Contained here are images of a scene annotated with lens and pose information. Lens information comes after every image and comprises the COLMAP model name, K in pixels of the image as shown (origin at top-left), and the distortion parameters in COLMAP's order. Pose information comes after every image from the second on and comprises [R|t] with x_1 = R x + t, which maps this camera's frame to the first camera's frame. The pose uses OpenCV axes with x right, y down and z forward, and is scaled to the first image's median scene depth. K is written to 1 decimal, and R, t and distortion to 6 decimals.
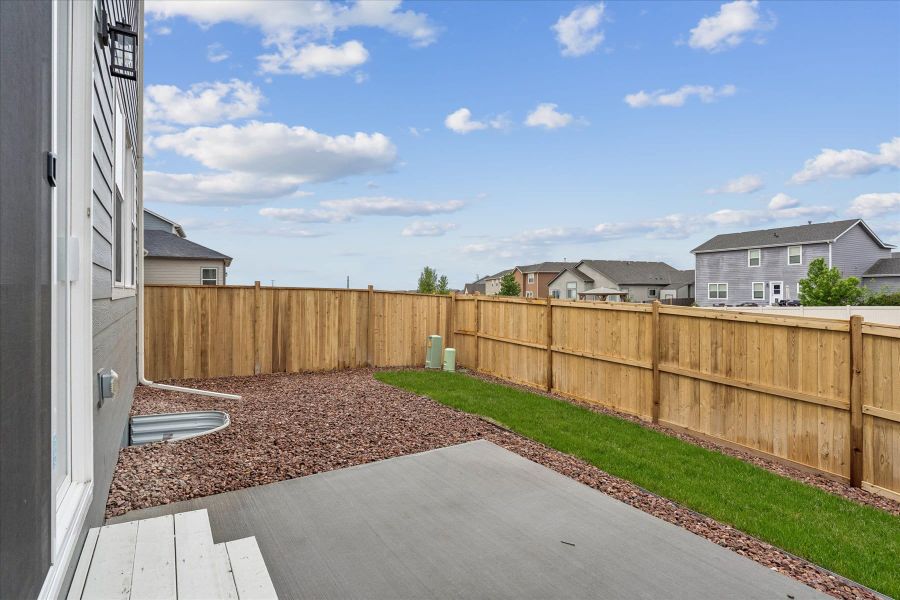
lens RADIAL K [[445.3, 0, 446.9], [0, 445.3, 294.2], [0, 0, 1]] dist [-0.007897, -0.003055]
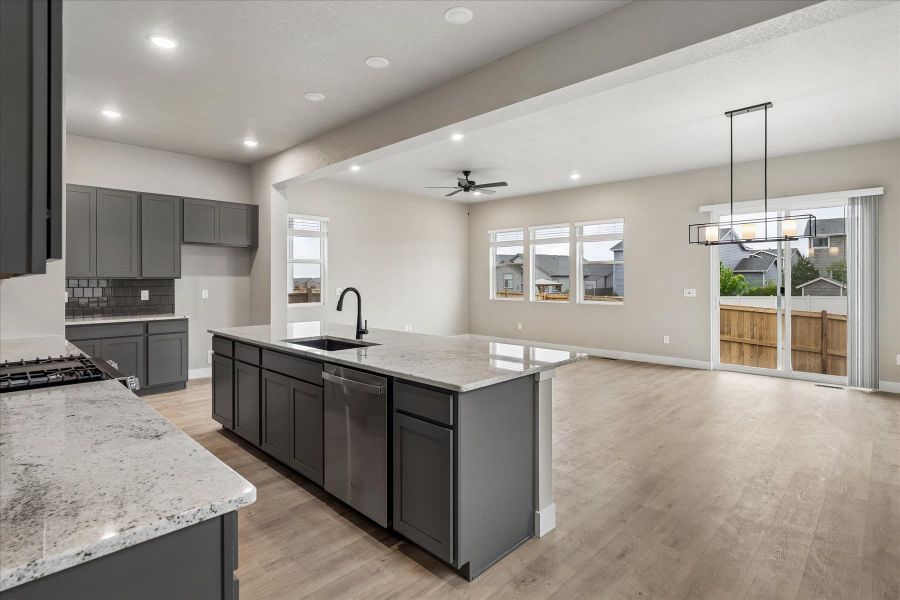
lens RADIAL K [[445.3, 0, 455.8], [0, 445.3, 281.8], [0, 0, 1]] dist [-0.007897, -0.003055]
pose [[0.971861, 0.002220, 0.235547, -1.033673], [-0.002704, 0.999995, 0.001731, -0.069597], [-0.235541, -0.002319, 0.971862, -0.539543]]
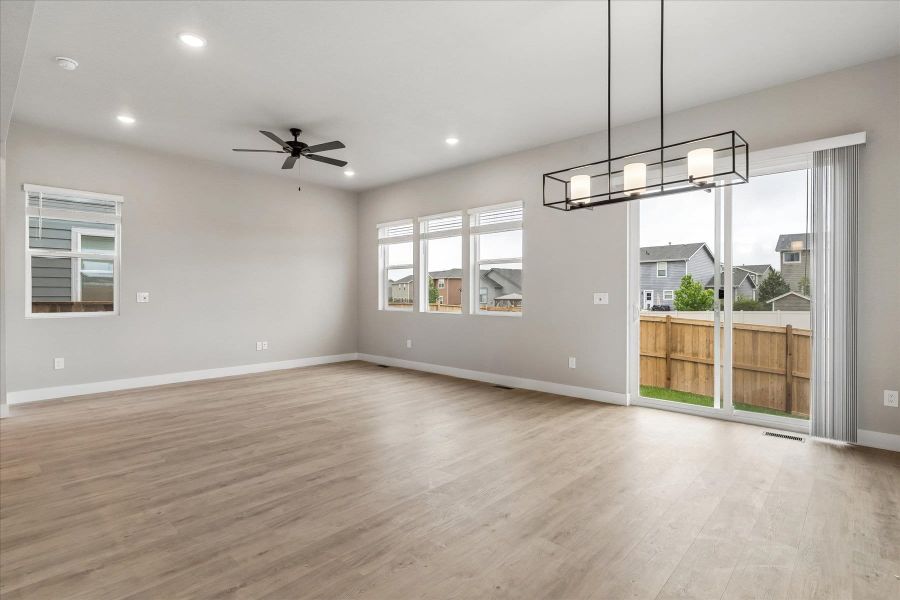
lens RADIAL K [[445.3, 0, 447.9], [0, 445.3, 299.5], [0, 0, 1]] dist [-0.007897, -0.003055]
pose [[0.965097, 0.003668, 0.261865, -0.728746], [-0.005666, 0.999960, 0.006876, -0.047972], [-0.261830, -0.008120, 0.965080, -0.336262]]
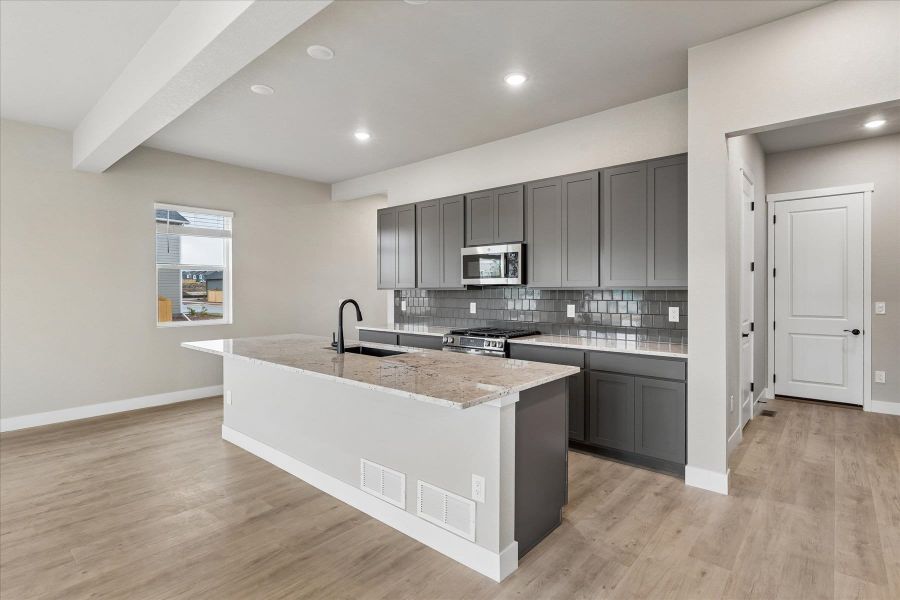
lens RADIAL K [[445.3, 0, 445.5], [0, 445.3, 291.5], [0, 0, 1]] dist [-0.007897, -0.003055]
pose [[-0.958342, 0.004772, -0.285582, -1.005722], [0.003127, 0.999976, 0.006213, -0.073474], [0.285605, 0.005061, -0.958334, 0.408159]]
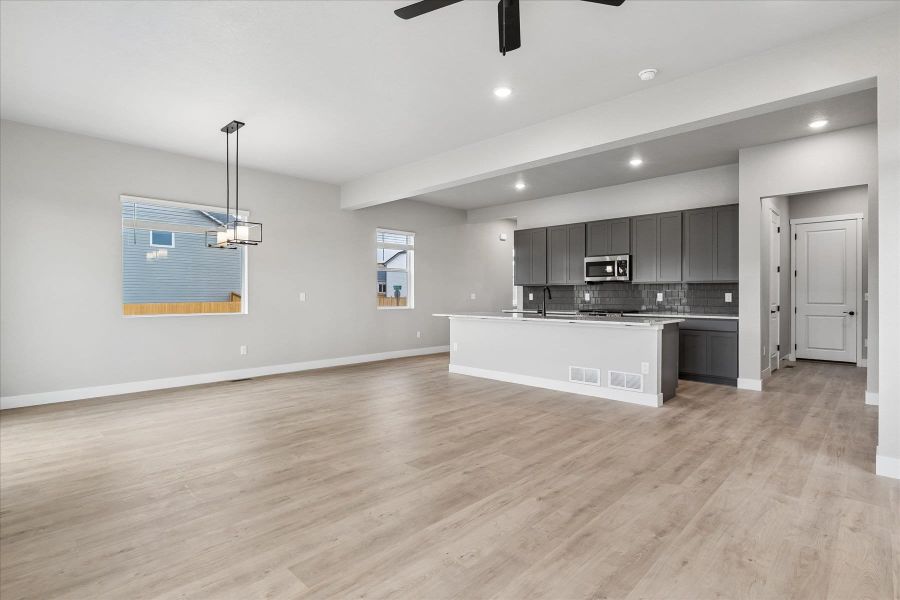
lens RADIAL K [[445.3, 0, 448.7], [0, 445.3, 297.1], [0, 0, 1]] dist [-0.007897, -0.003055]
pose [[-0.971904, 0.003904, -0.235347, -0.660998], [0.002188, 0.999969, 0.007553, -0.050444], [0.235369, 0.006826, -0.971882, 0.712478]]
